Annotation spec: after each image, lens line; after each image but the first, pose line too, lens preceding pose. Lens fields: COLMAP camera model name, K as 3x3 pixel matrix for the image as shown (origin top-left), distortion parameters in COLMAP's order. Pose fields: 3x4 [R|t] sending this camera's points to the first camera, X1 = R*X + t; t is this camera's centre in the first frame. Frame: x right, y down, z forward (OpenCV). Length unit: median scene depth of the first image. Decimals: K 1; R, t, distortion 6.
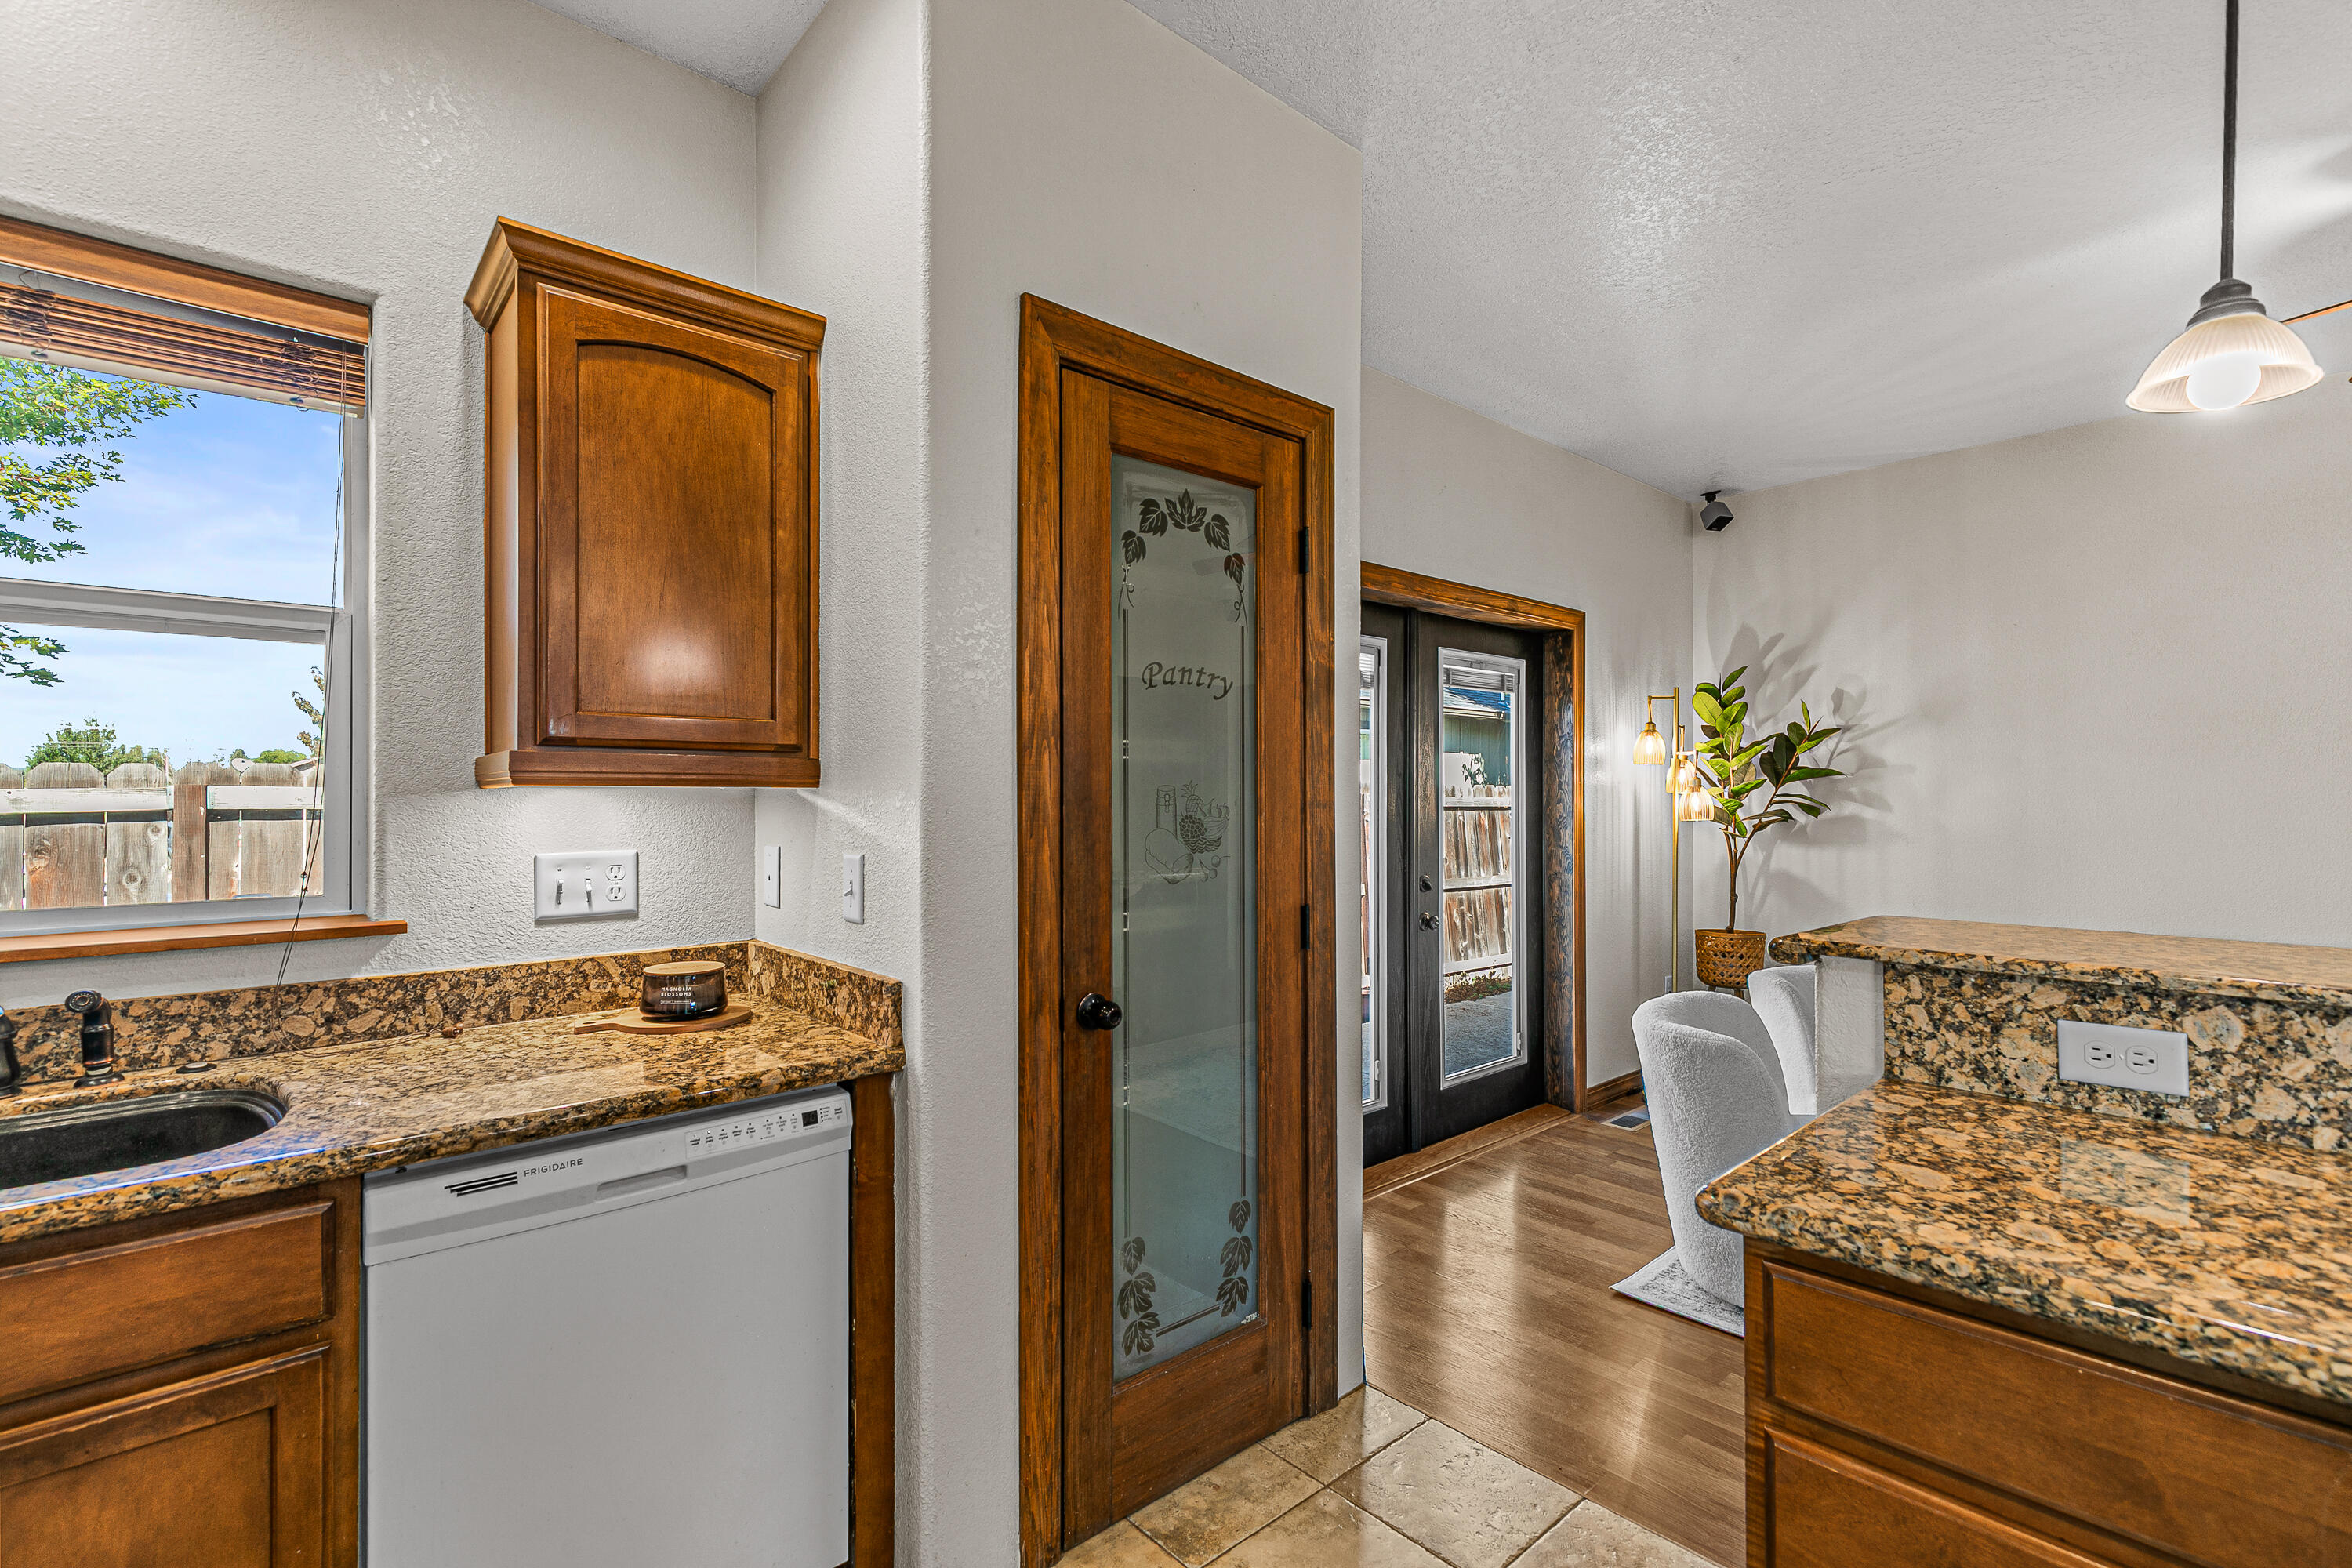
lens RADIAL K [[1077.4, 0, 1184.5], [0, 1077.4, 792.9], [0, 0, 1]] dist [0.013316, -0.001620]
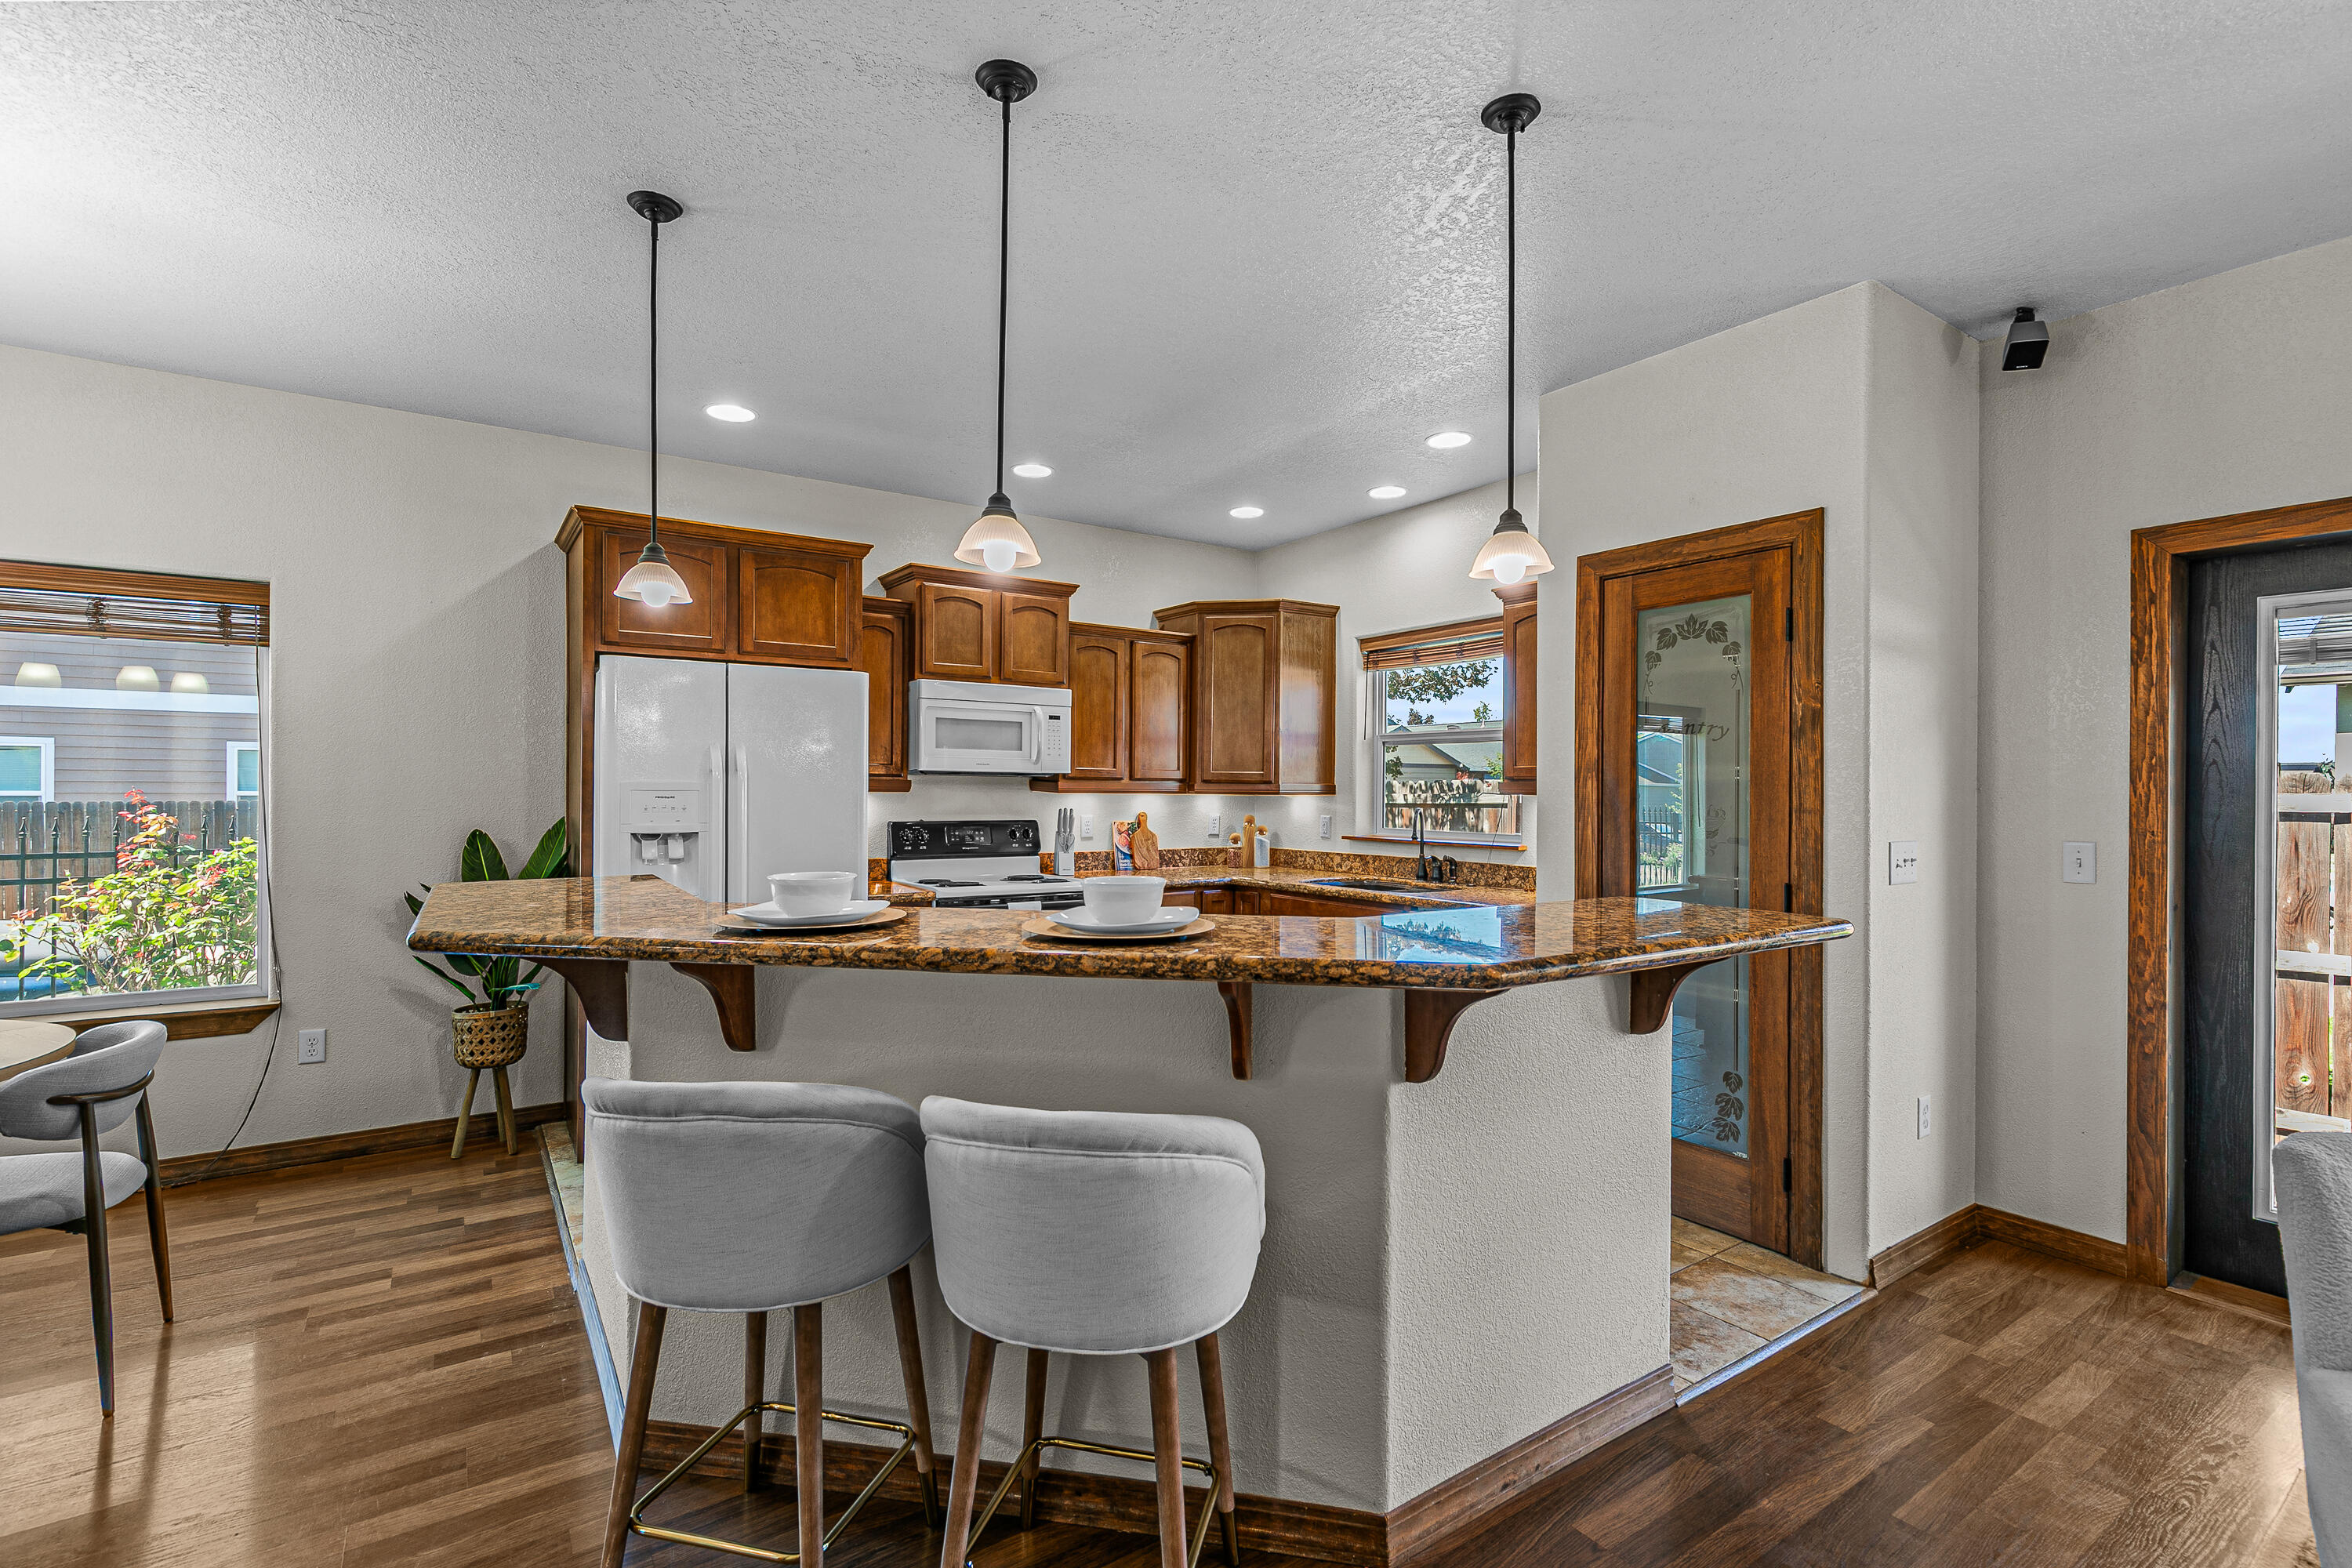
lens RADIAL K [[1077.4, 0, 1196.3], [0, 1077.4, 790.1], [0, 0, 1]] dist [0.013316, -0.001620]
pose [[-0.125008, 0.000284, -0.992156, 1.894261], [-0.003673, 0.999993, 0.000750, -0.016153], [0.992149, 0.003738, -0.125006, 0.515196]]
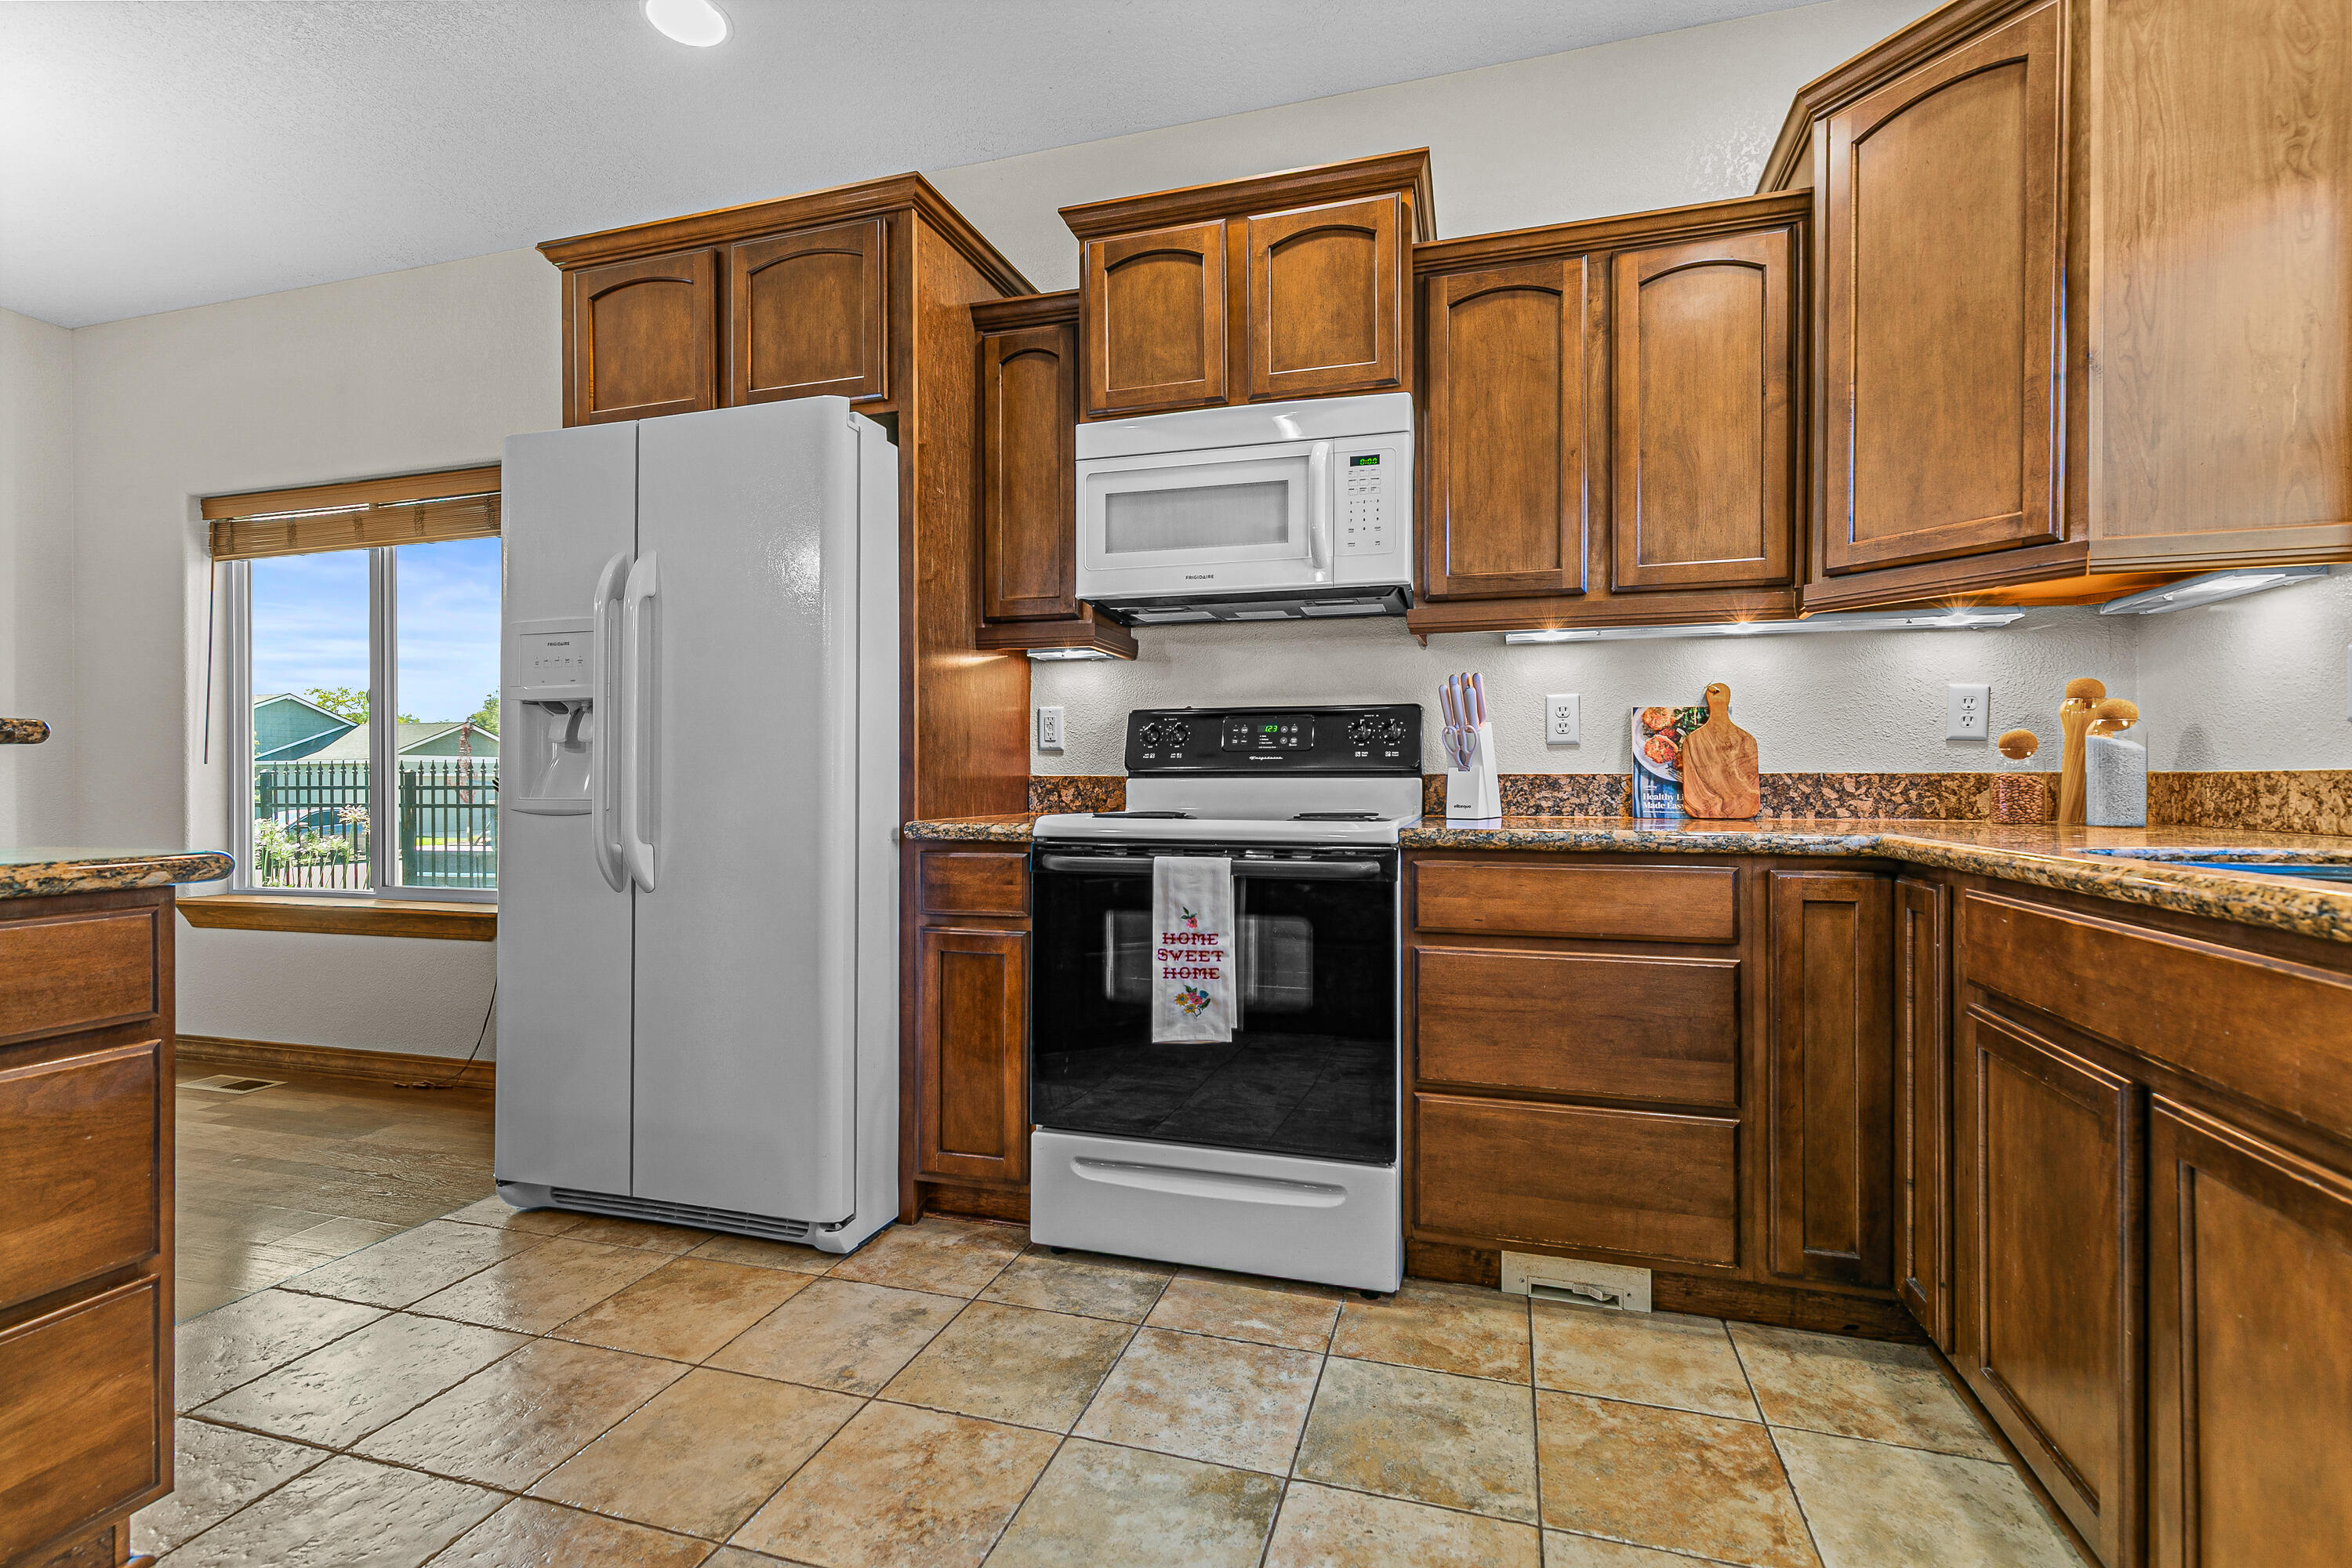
lens RADIAL K [[1077.4, 0, 1173.2], [0, 1077.4, 763.5], [0, 0, 1]] dist [0.013316, -0.001620]
pose [[-0.853176, -0.006722, -0.521580, 0.077290], [0.003132, 0.999833, -0.018008, 0.168696], [0.521614, -0.016997, -0.853013, 0.744428]]
